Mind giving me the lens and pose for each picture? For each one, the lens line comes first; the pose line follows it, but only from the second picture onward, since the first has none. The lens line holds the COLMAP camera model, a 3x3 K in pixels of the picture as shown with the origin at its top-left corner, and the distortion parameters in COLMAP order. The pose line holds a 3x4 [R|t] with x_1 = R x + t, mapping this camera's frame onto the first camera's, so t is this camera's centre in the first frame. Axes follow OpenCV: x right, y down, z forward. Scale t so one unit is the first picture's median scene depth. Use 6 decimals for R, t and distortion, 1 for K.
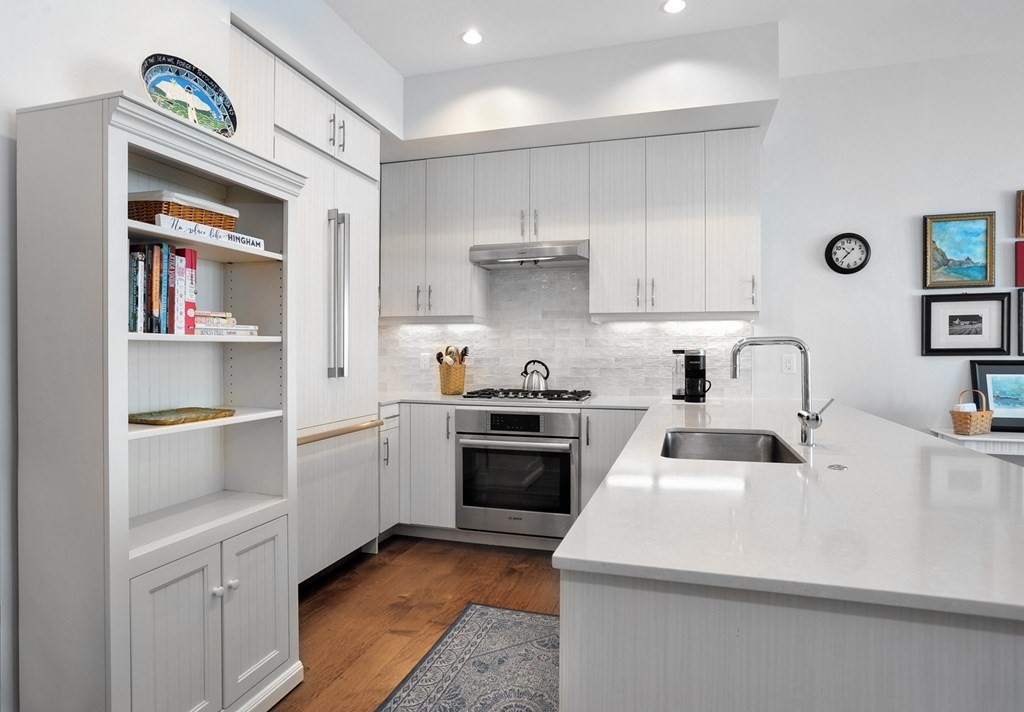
lens RADIAL K [[589.9, 0, 501.7], [0, 589.9, 351.0], [0, 0, 1]] dist [-0.045085, 0.023181]
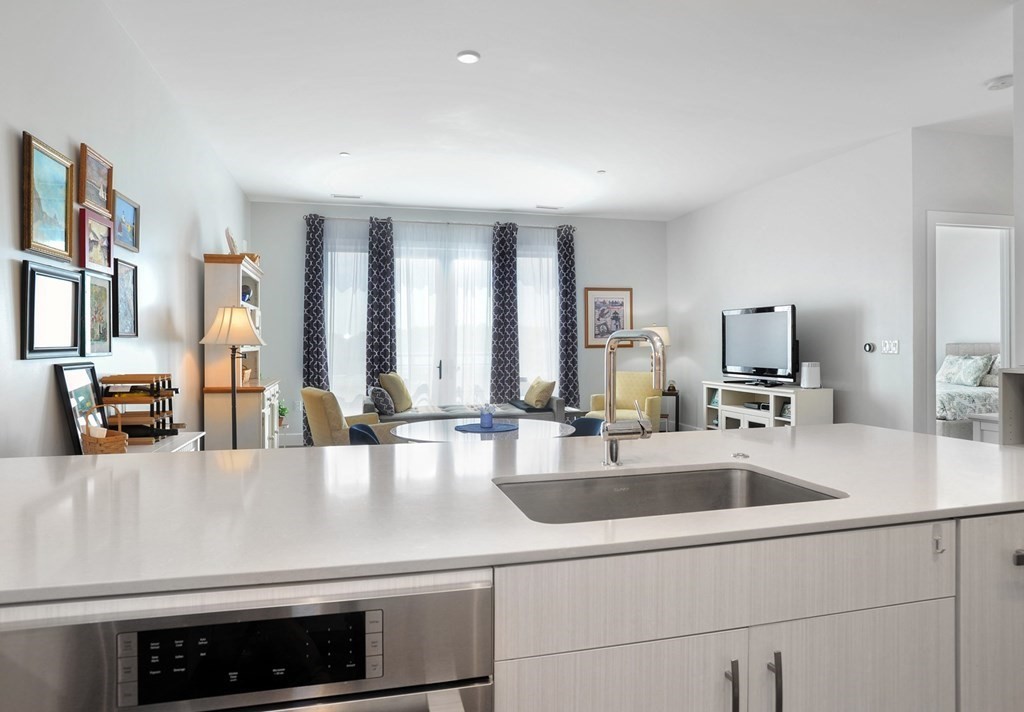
lens RADIAL K [[589.9, 0, 508.1], [0, 589.9, 349.4], [0, 0, 1]] dist [-0.045085, 0.023181]
pose [[-0.530736, -0.003505, 0.847530, -0.057437], [0.004861, 0.999962, 0.007180, -0.004503], [-0.847523, 0.007930, -0.530699, 0.866861]]
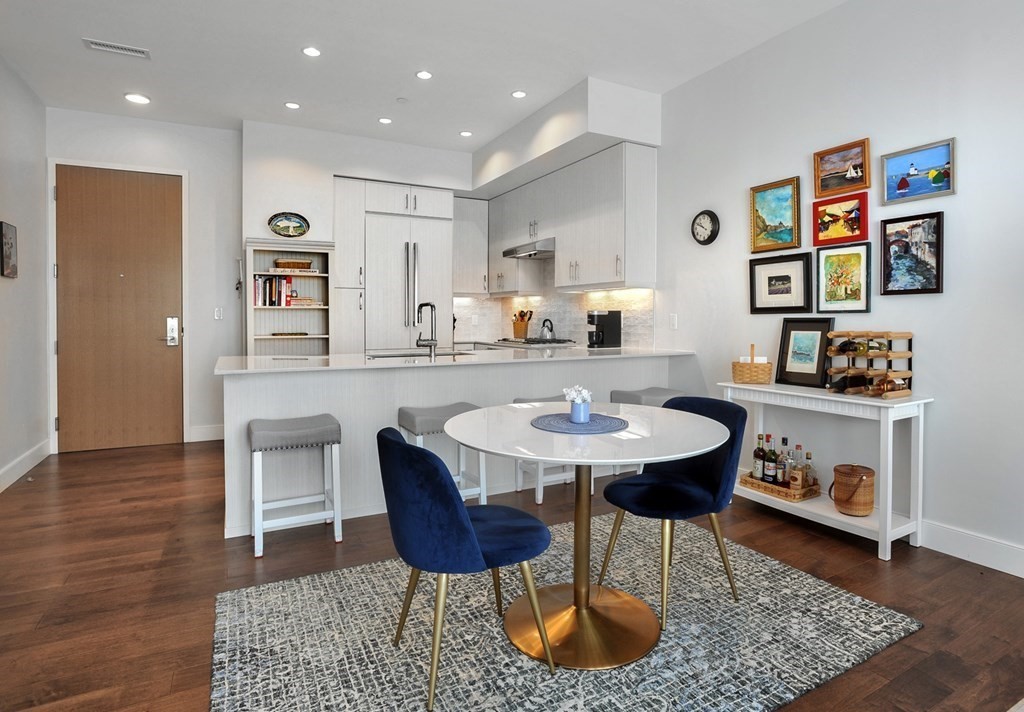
lens RADIAL K [[560.2, 0, 500.2], [0, 560.2, 322.8], [0, 0, 1]] dist [-0.038381, 0.002548]
pose [[0.688120, 0.006340, -0.725569, 1.136789], [-0.000668, 0.999967, 0.008104, 0.016076], [0.725596, -0.005092, 0.688102, -0.076256]]
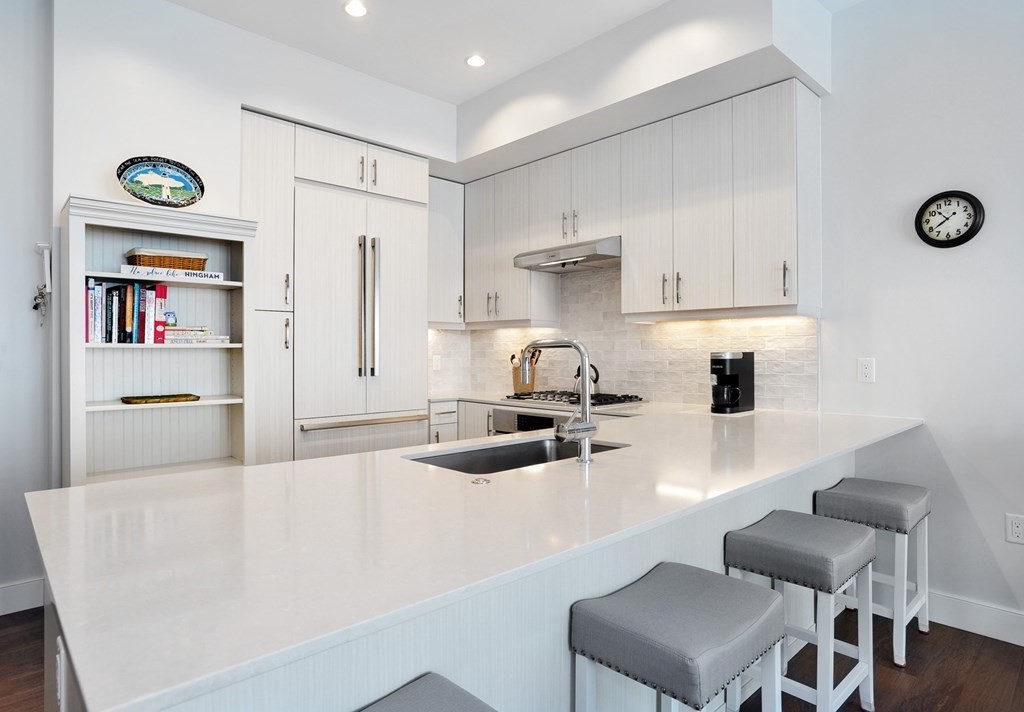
lens RADIAL K [[589.9, 0, 491.6], [0, 589.9, 348.0], [0, 0, 1]] dist [-0.045085, 0.023181]
pose [[0.859488, -0.005020, -0.511131, 0.475417], [0.001373, 0.999971, -0.007513, -0.002292], [0.511154, 0.005756, 0.859470, 0.087346]]
